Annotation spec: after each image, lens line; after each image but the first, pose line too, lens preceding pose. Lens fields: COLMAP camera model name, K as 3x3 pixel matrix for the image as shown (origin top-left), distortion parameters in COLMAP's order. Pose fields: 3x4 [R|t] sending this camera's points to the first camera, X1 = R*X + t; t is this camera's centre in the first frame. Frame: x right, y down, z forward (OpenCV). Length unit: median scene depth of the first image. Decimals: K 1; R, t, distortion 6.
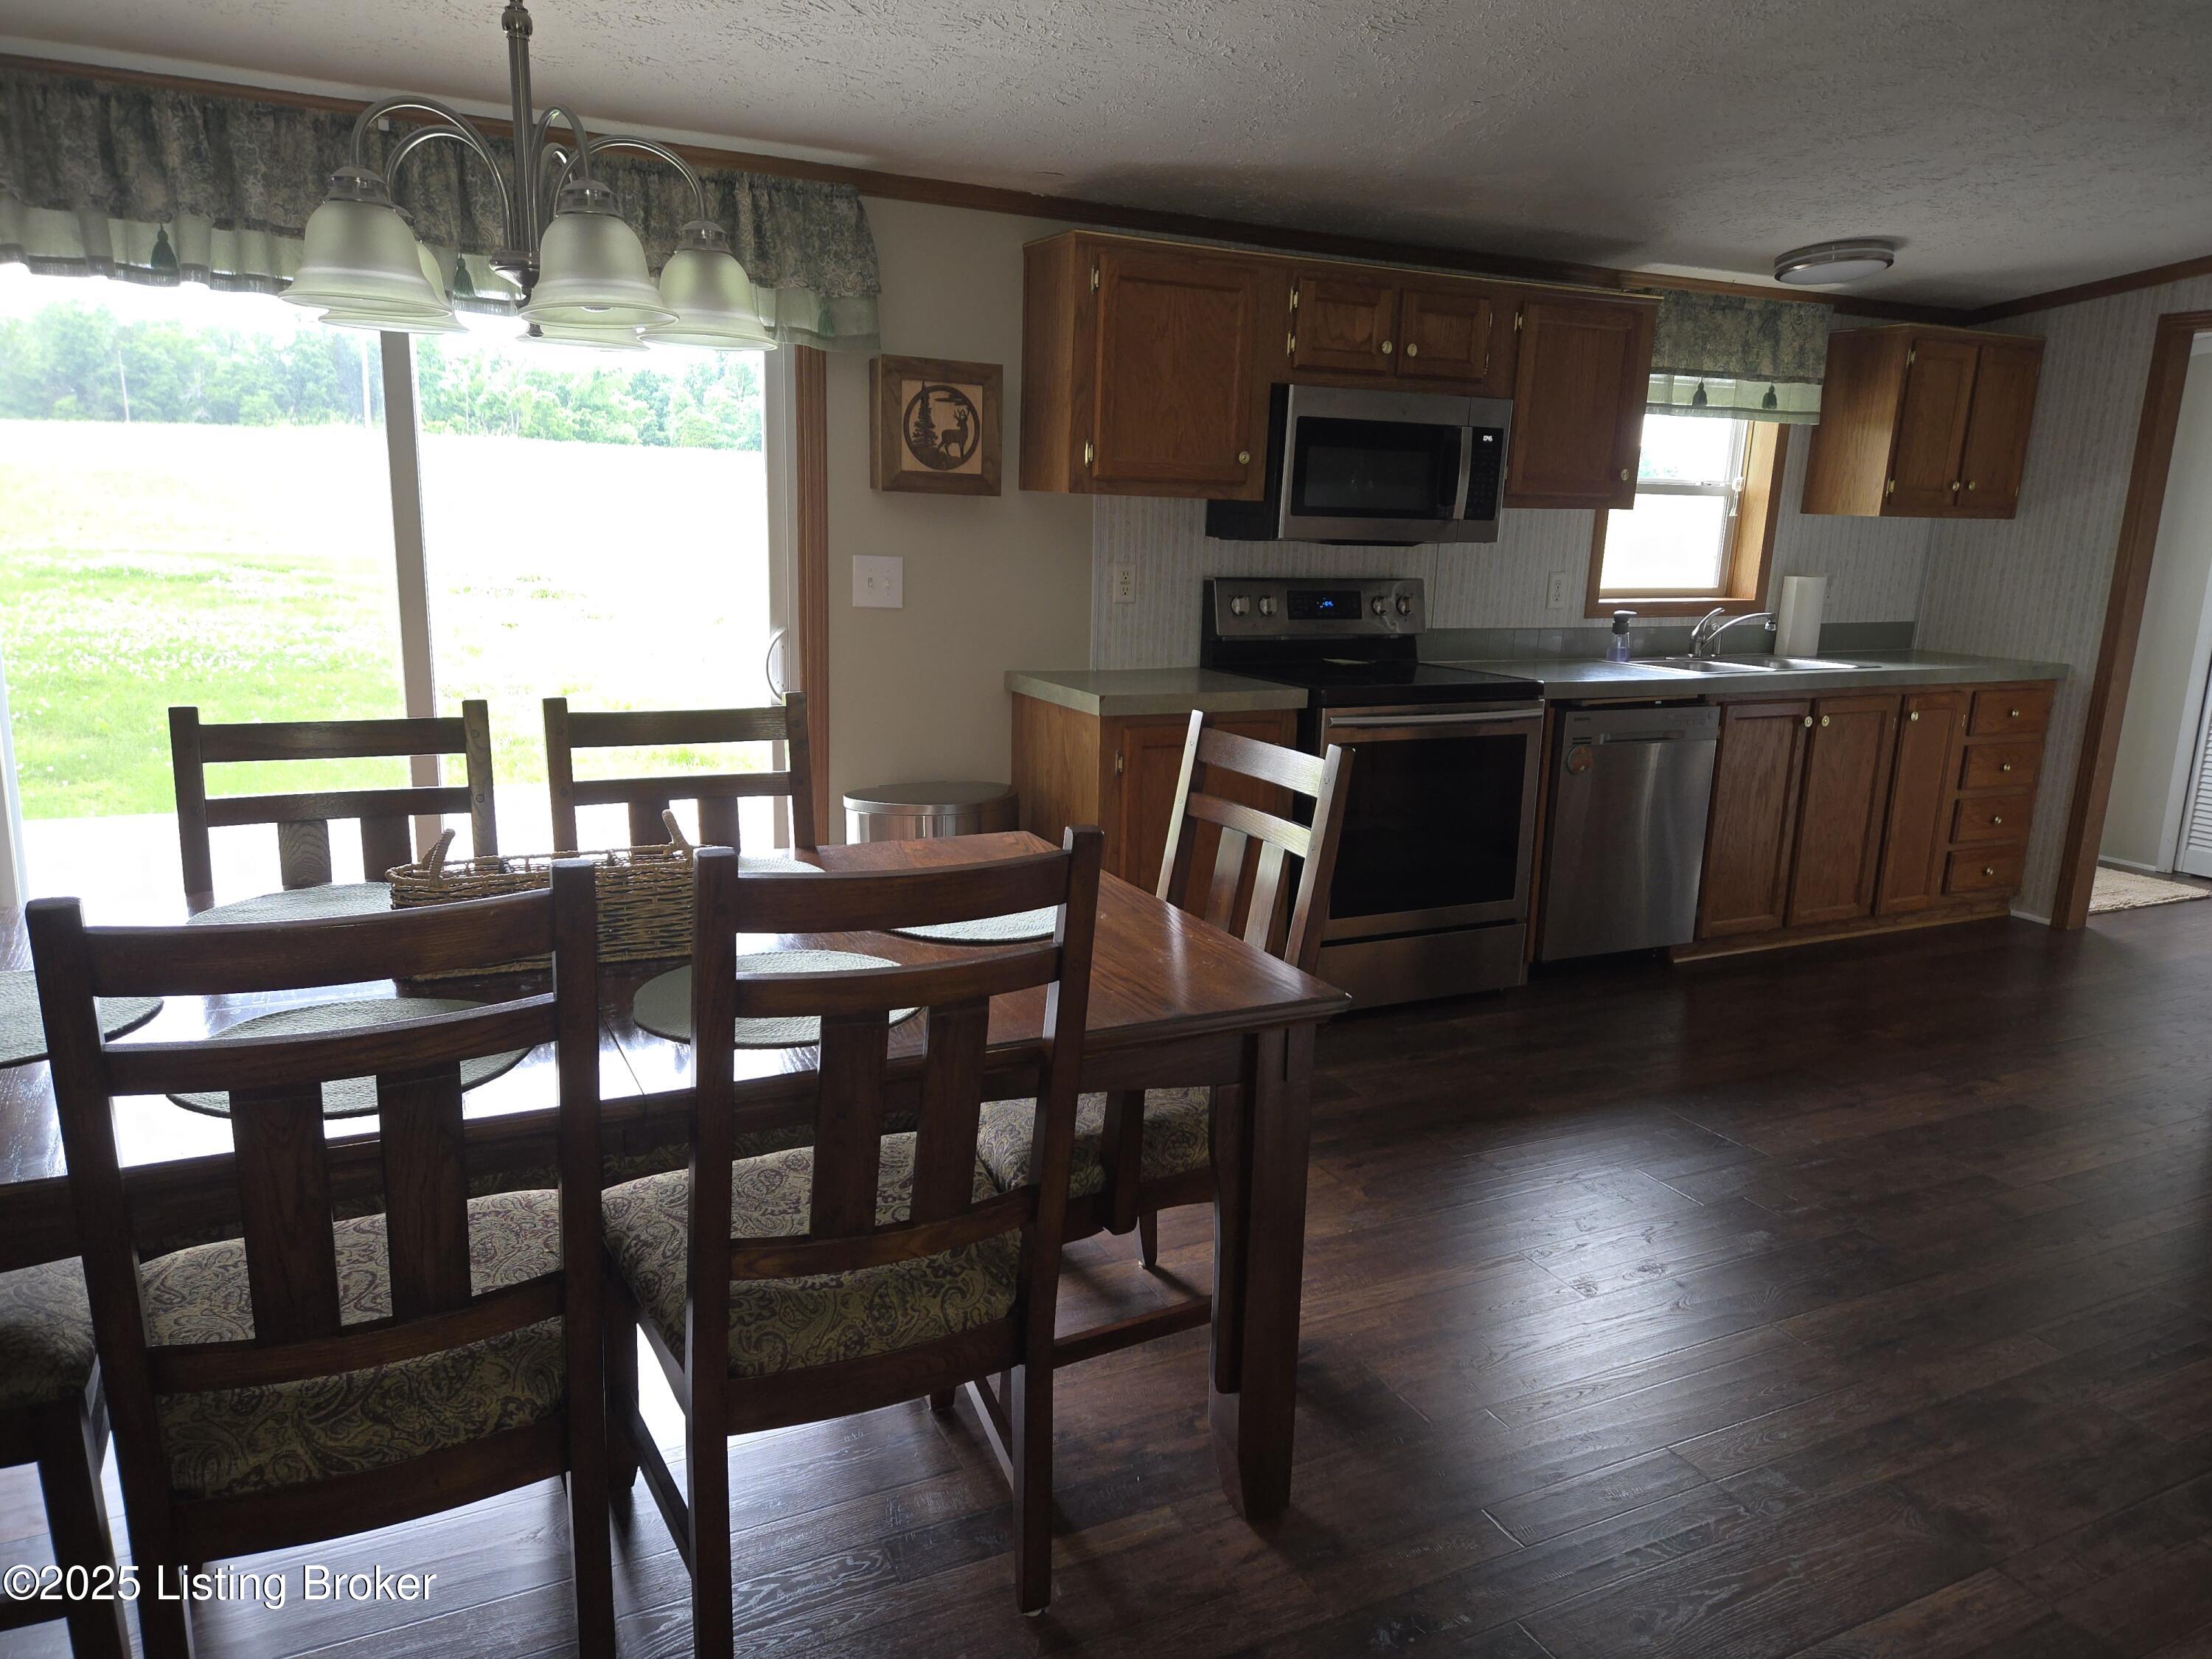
lens RADIAL K [[1517.4, 0, 1110.1], [0, 1517.4, 837.7], [0, 0, 1]] dist [0.041945, -0.014516]
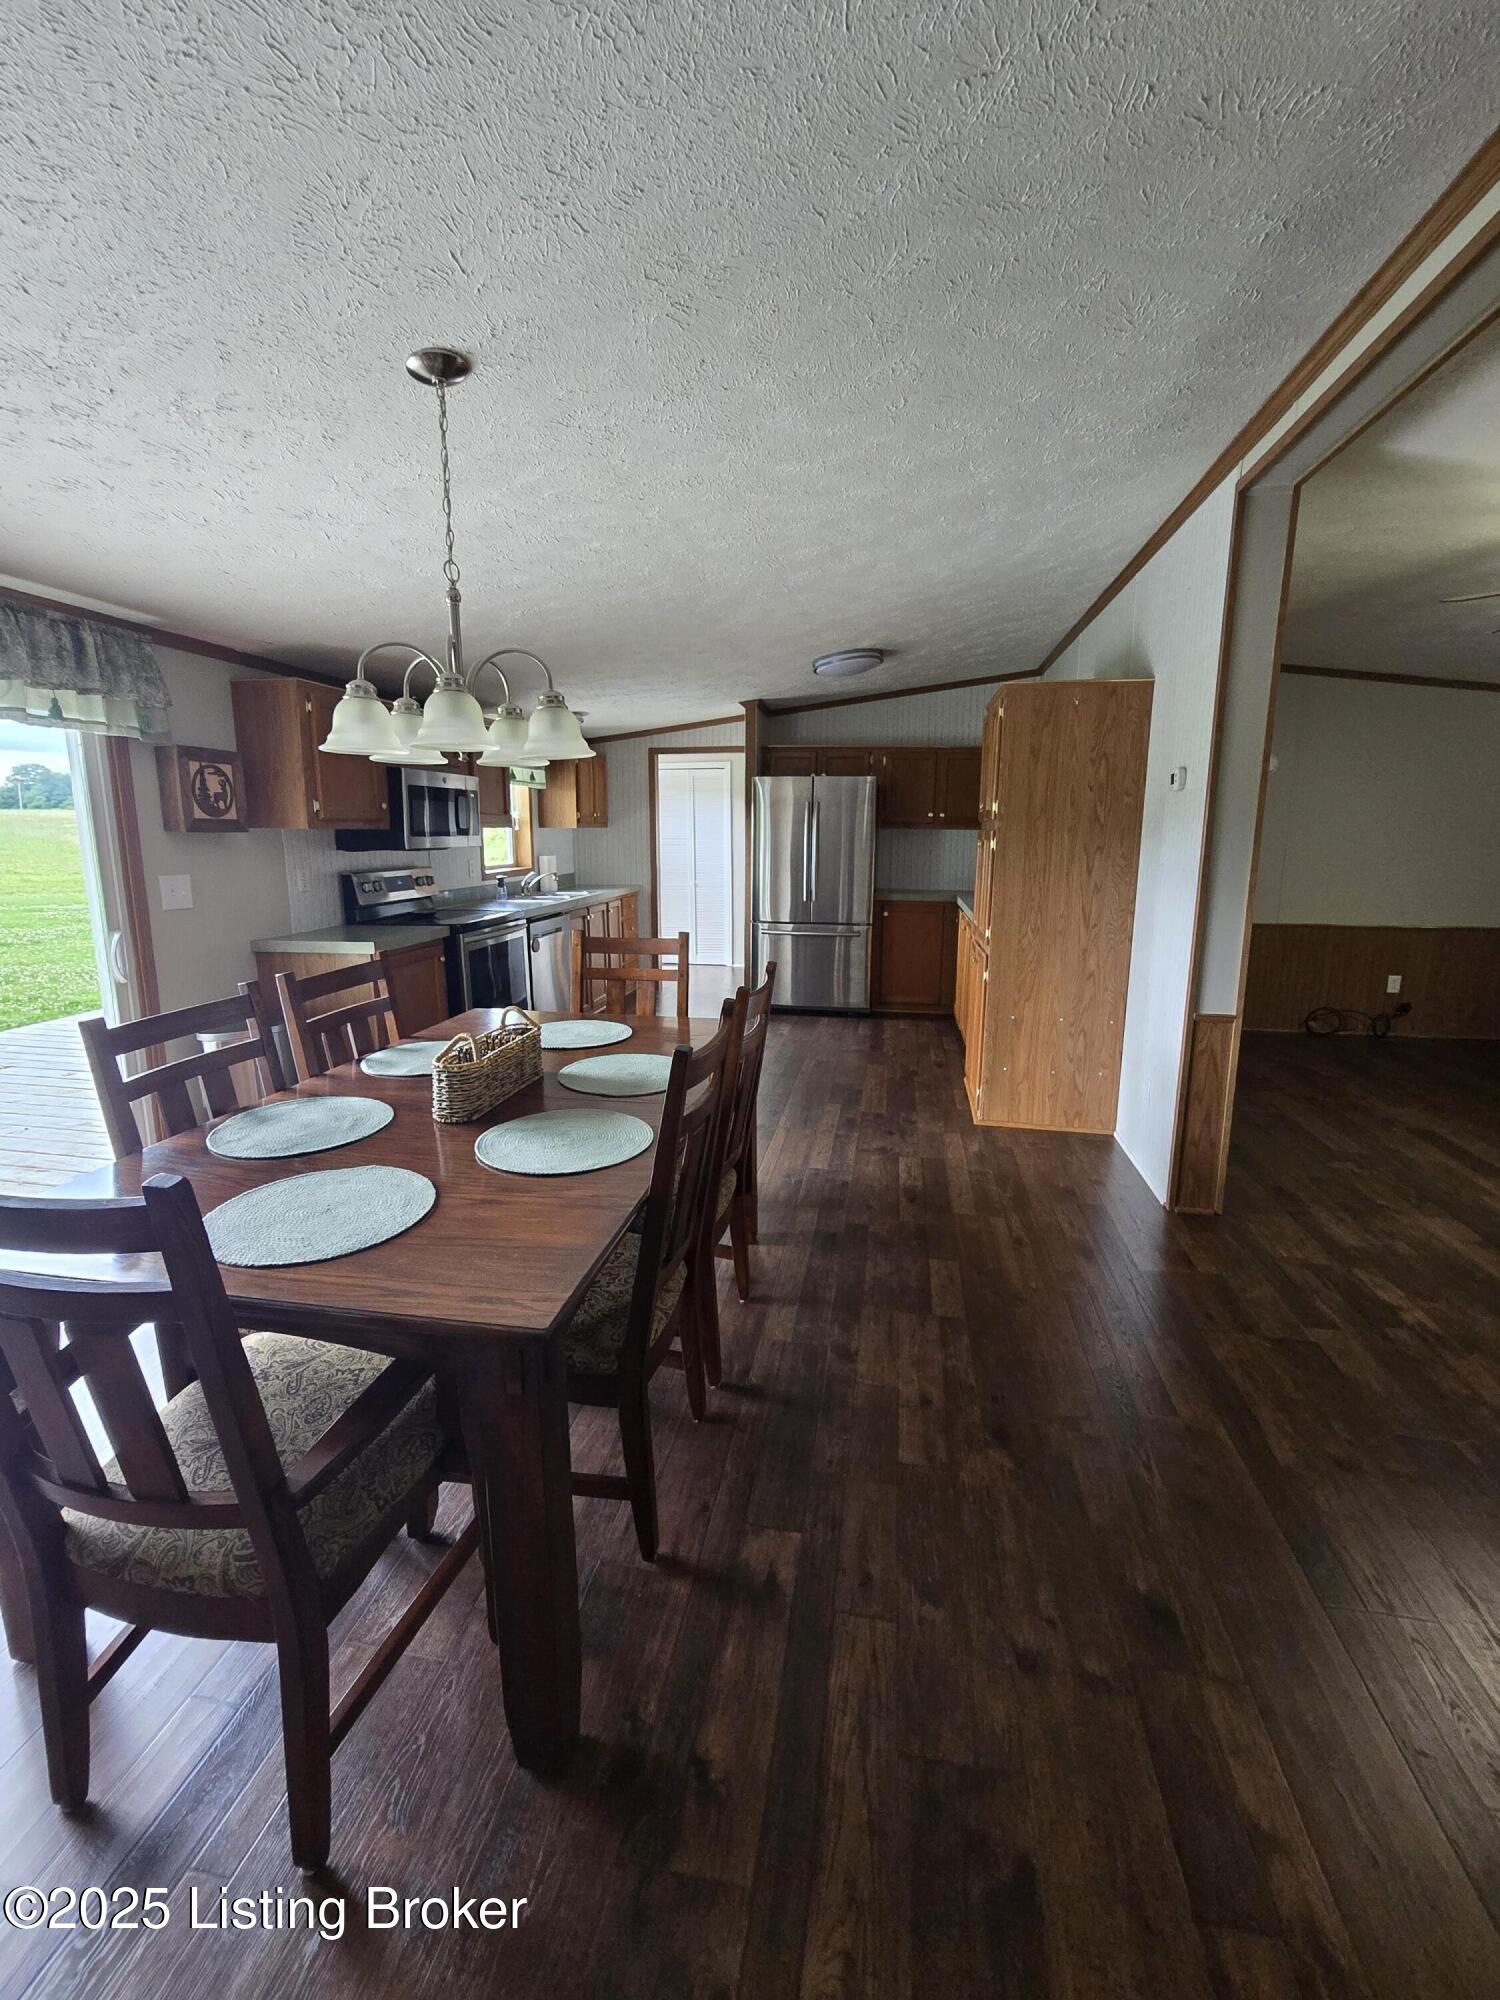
lens RADIAL K [[826.1, 0, 734.6], [0, 826.1, 971.3], [0, 0, 1]] dist [-0.000483, -0.000562]
pose [[0.628324, -0.165302, 0.760187, -0.446717], [0.190890, 0.980051, 0.055334, -0.029756], [-0.754169, 0.110345, 0.647344, 0.058379]]
